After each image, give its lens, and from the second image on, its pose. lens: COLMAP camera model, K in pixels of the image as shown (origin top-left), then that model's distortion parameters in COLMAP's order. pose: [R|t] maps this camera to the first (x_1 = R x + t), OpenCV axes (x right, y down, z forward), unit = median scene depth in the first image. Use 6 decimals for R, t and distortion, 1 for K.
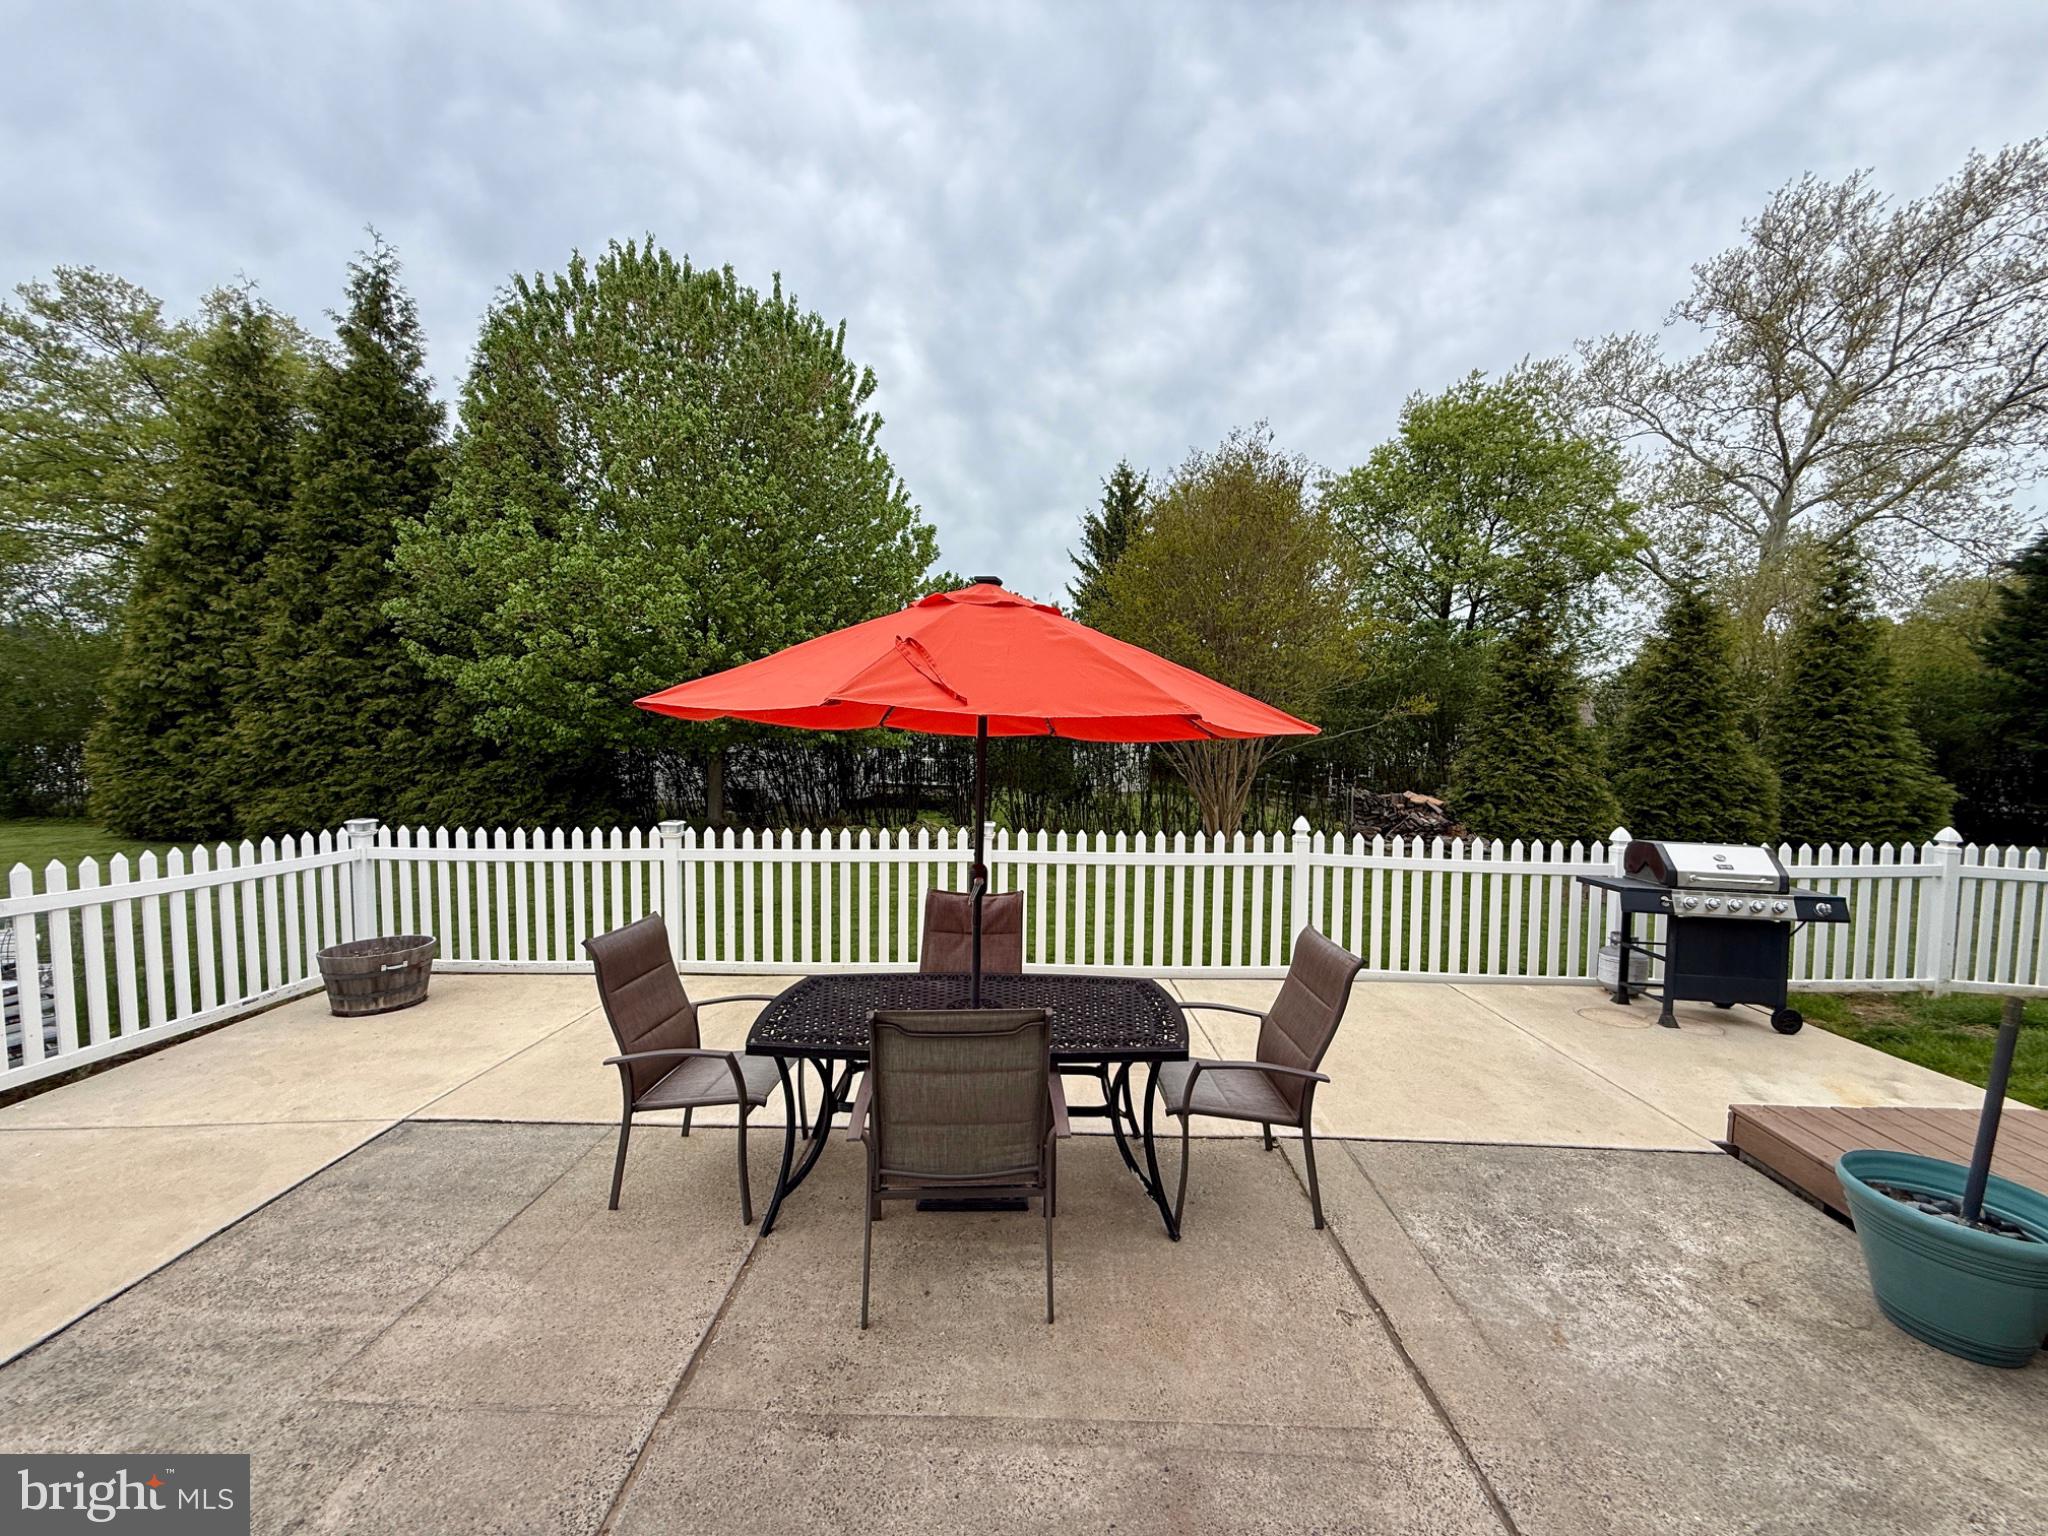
lens RADIAL K [[813.1, 0, 1015.3], [0, 813.1, 763.7], [0, 0, 1]] dist [-0.000213, 0.000177]
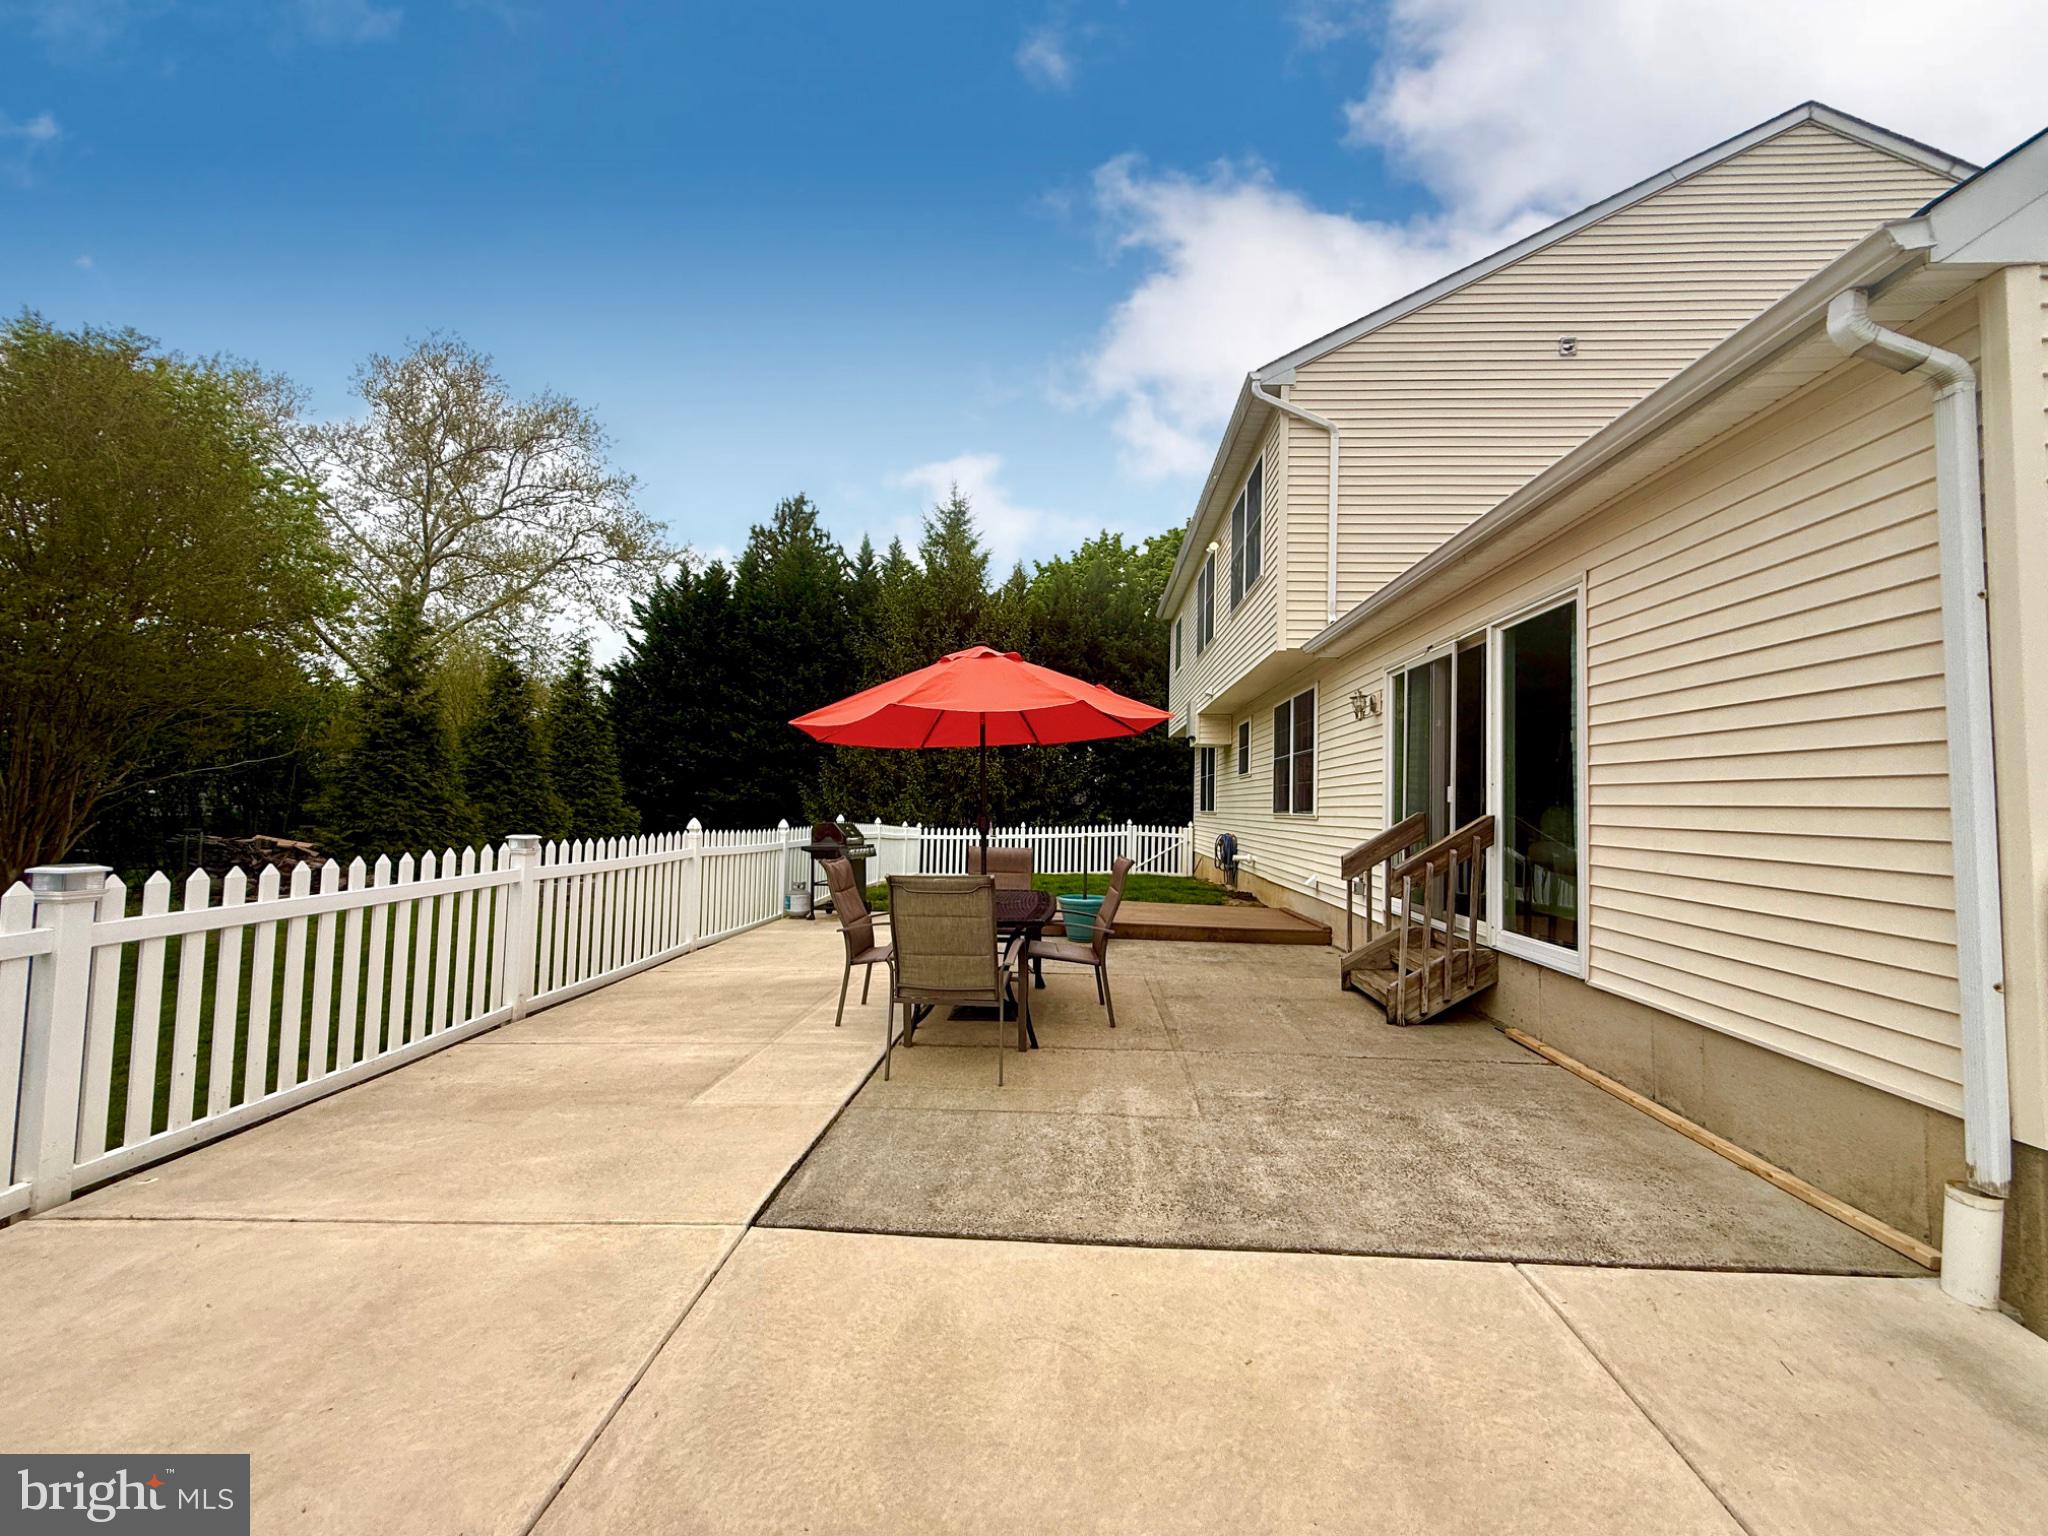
lens RADIAL K [[814.3, 0, 1017.0], [0, 814.3, 767.1], [0, 0, 1]] dist [-0.000107, 0.000360]
pose [[0.055112, 0.035590, 0.997846, -0.366880], [0.029620, 0.998866, -0.037262, 0.020498], [-0.998041, 0.031610, 0.053996, 0.183539]]
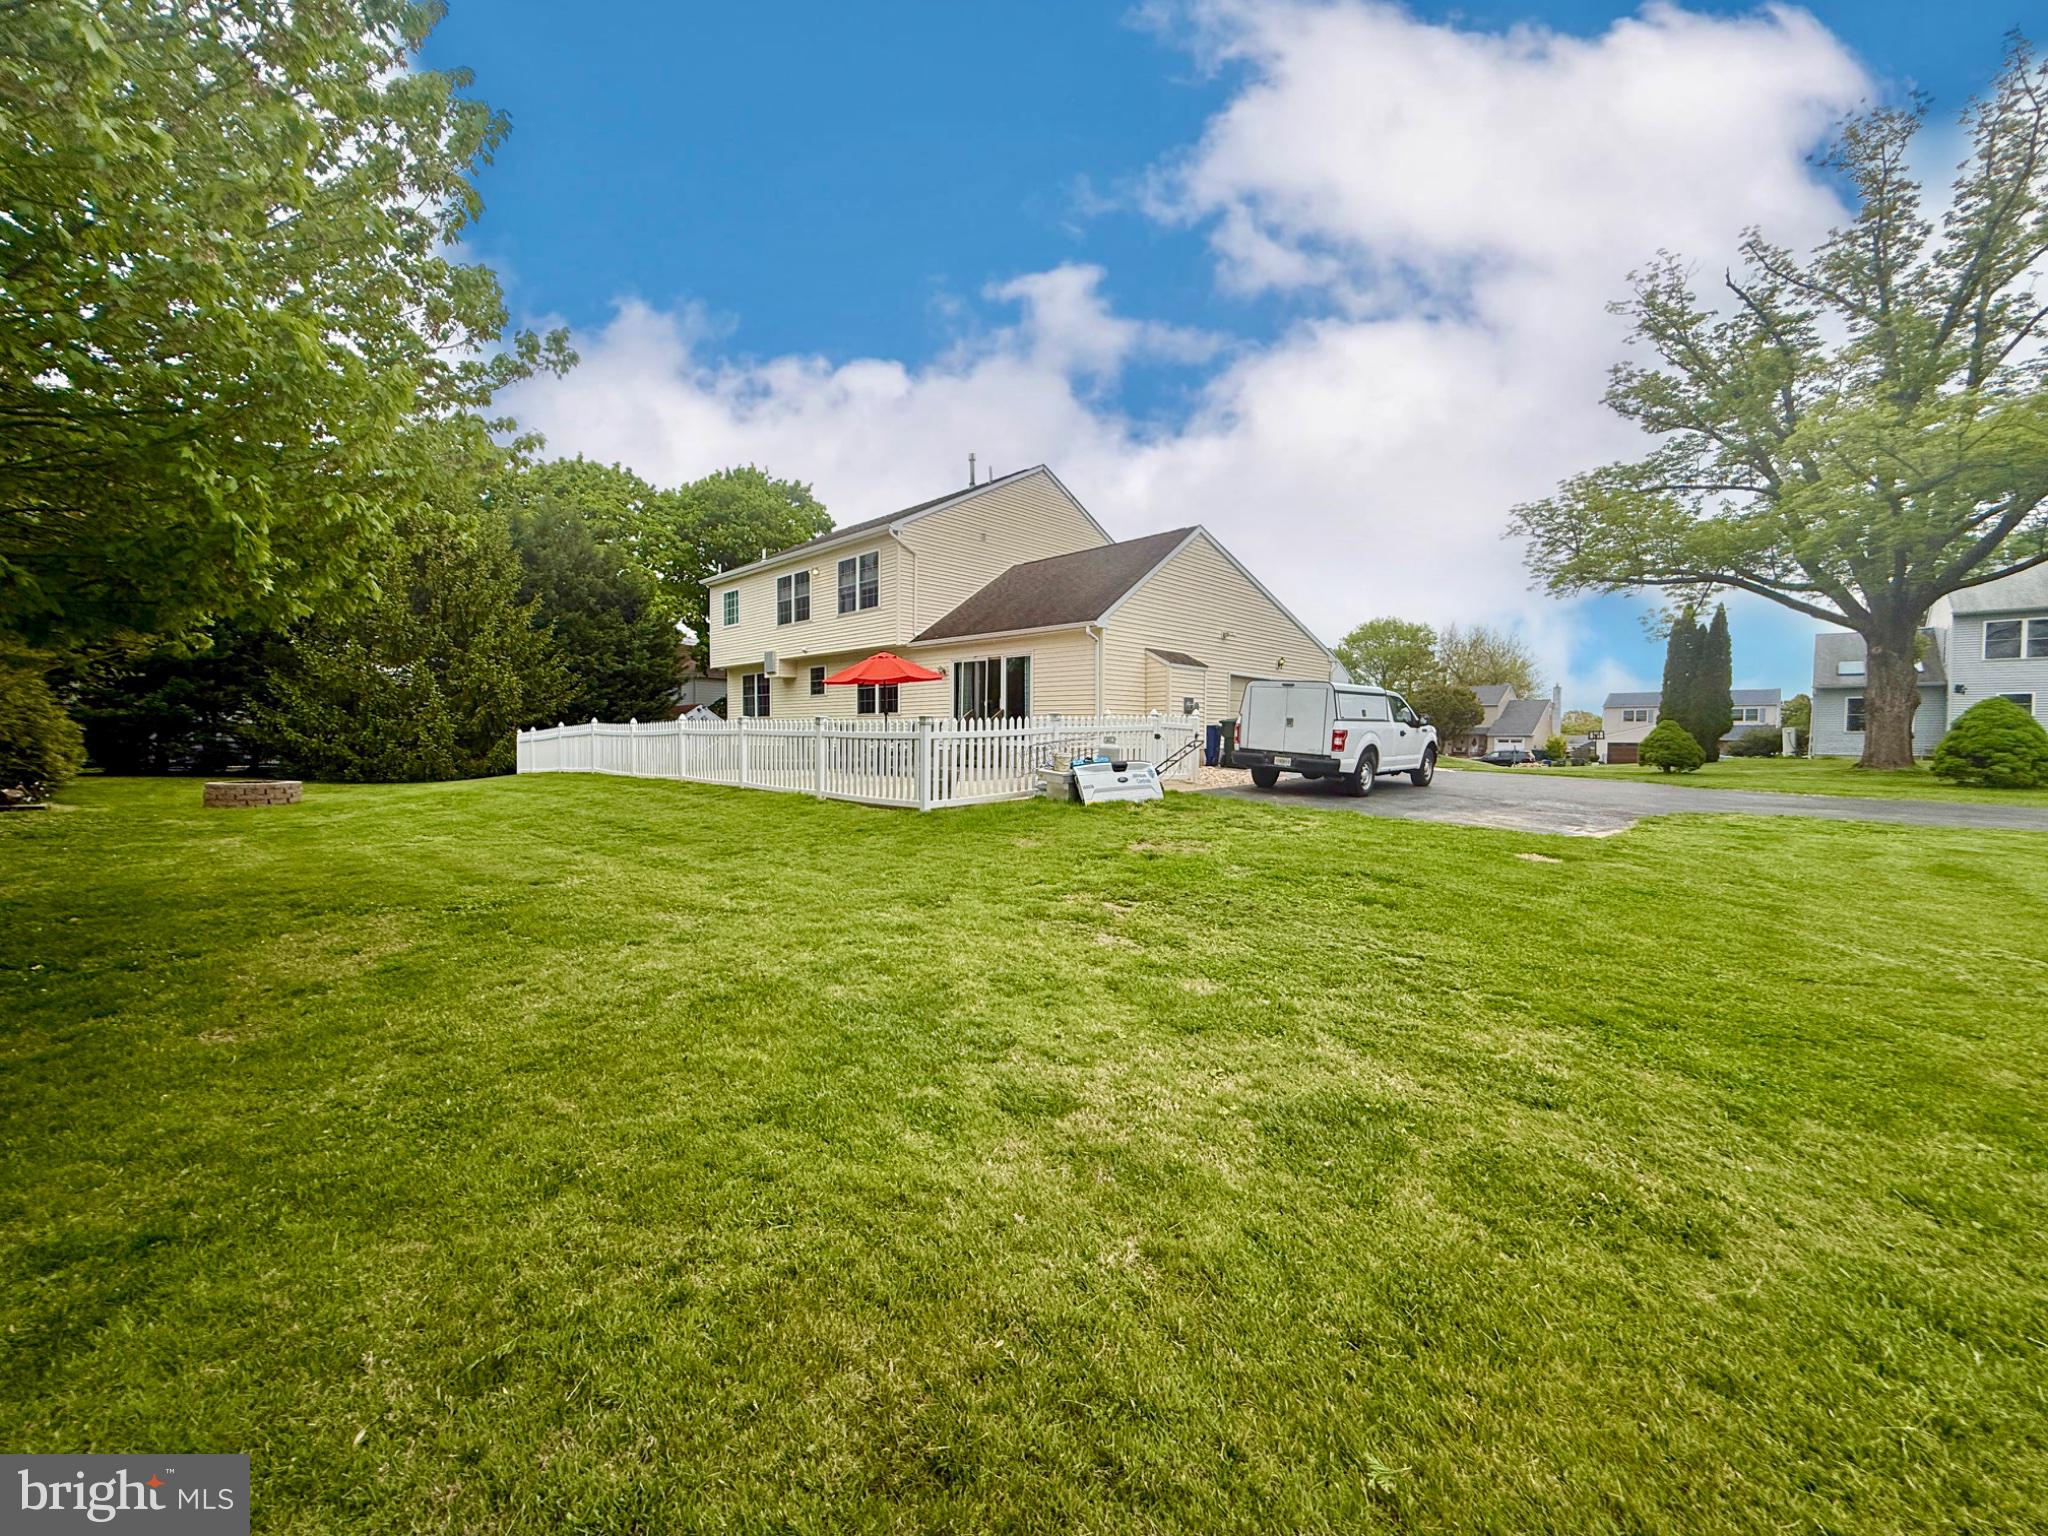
lens RADIAL K [[814.3, 0, 1017.0], [0, 814.3, 767.1], [0, 0, 1]] dist [-0.000107, 0.000360]
pose [[-0.720906, -0.043184, 0.691686, -0.887041], [0.023462, 0.995964, 0.086633, 0.015252], [-0.692635, 0.078683, -0.716984, 0.879938]]
